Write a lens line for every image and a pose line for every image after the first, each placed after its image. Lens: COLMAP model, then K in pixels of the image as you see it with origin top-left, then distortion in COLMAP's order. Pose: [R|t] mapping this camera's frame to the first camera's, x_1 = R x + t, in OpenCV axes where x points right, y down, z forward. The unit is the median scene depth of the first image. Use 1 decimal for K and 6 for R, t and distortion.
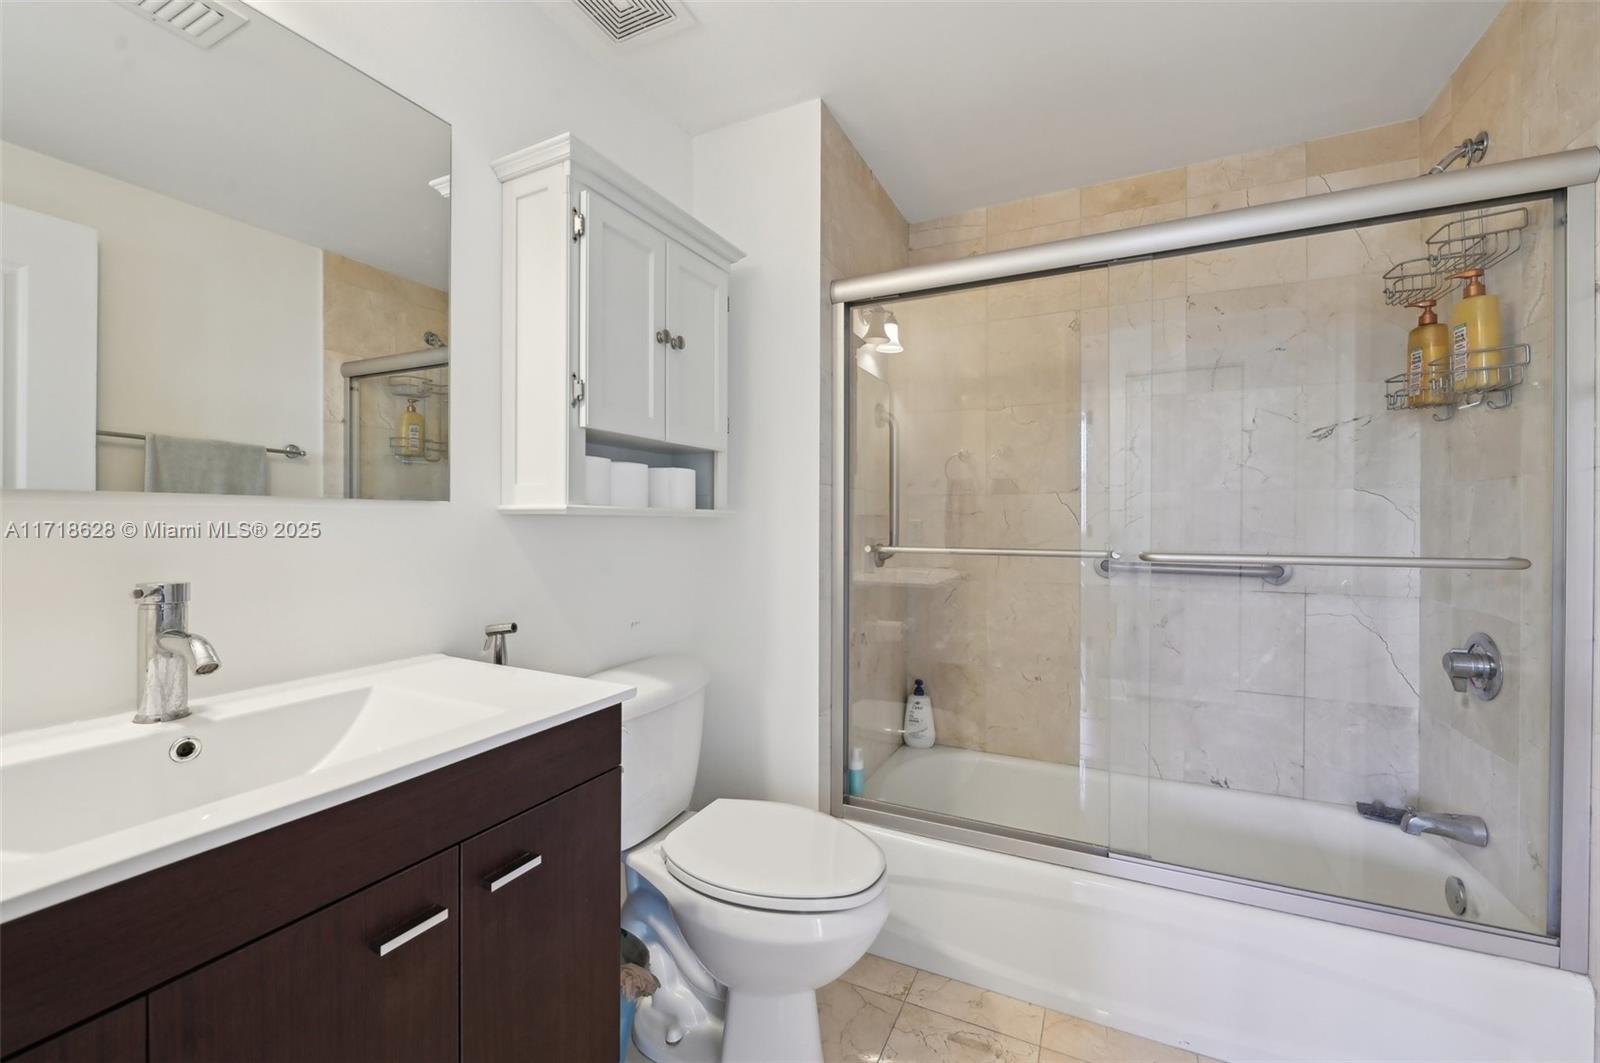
lens RADIAL K [[645.4, 0, 800.0], [0, 645.4, 531.5], [0, 0, 1]] dist [-0.007812, 0.000043]
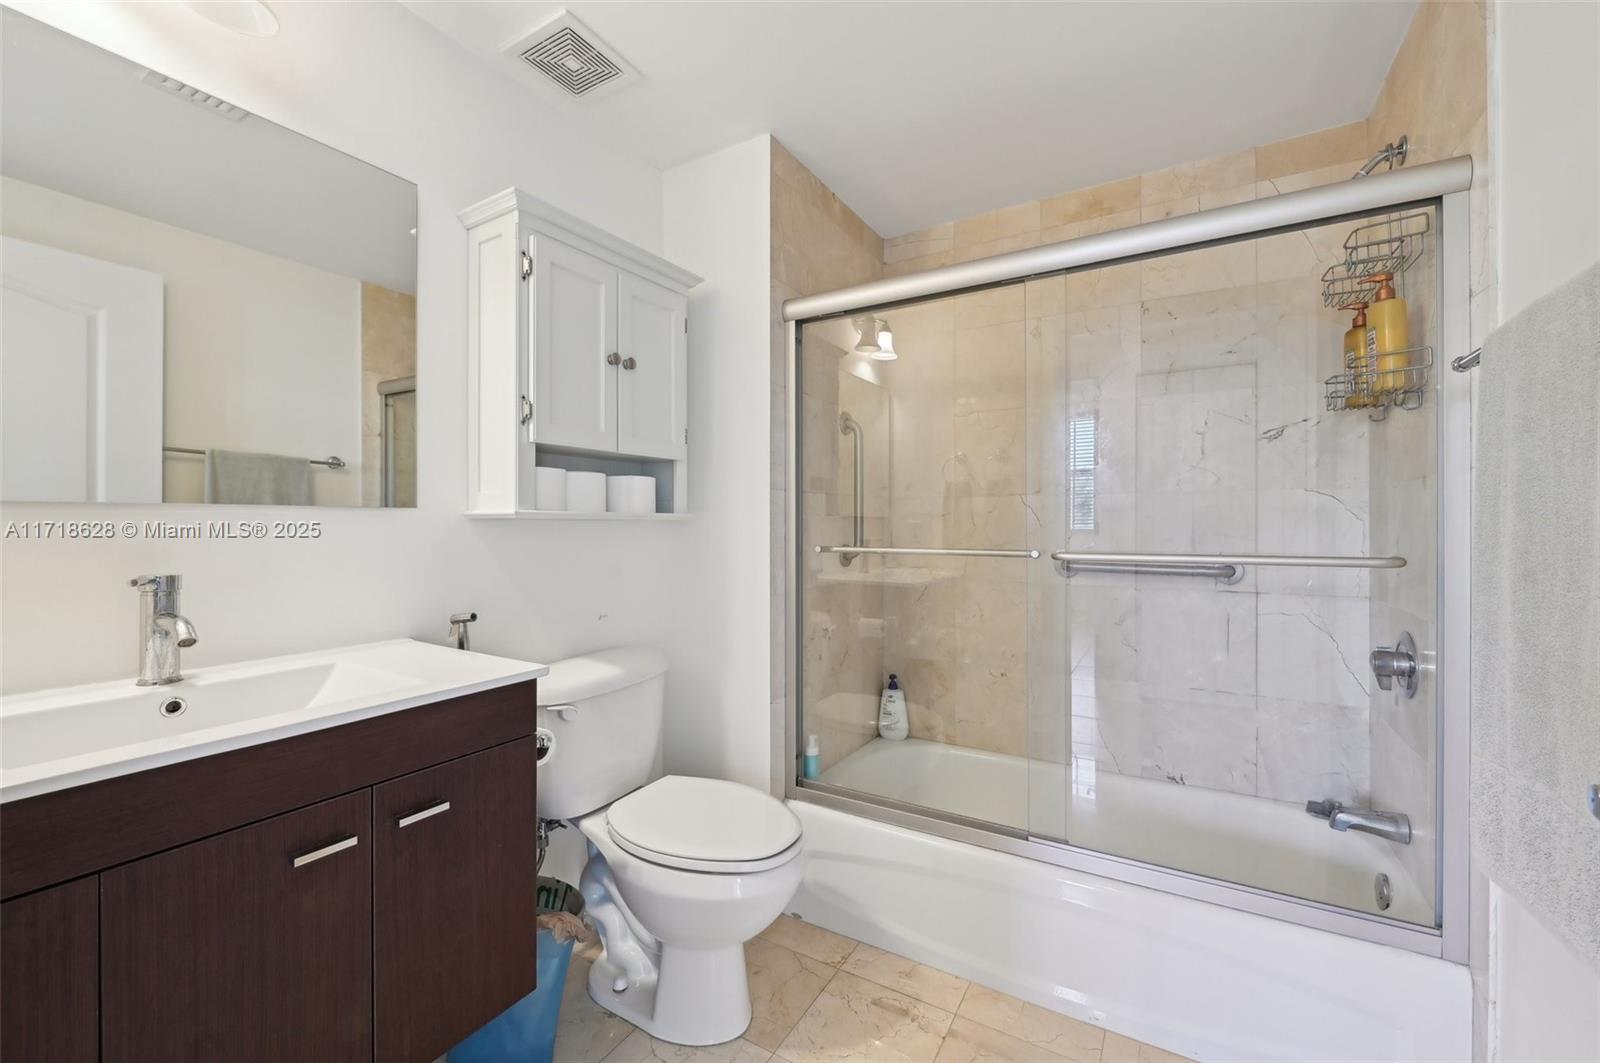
lens RADIAL K [[642.8, 0, 803.2], [0, 642.8, 531.6], [0, 0, 1]] dist [-0.006834, -0.000001]
pose [[0.996744, -0.002618, -0.080593, 0.189976], [0.002417, 0.999994, -0.002593, 0.000839], [0.080600, 0.002390, 0.996744, -0.077019]]
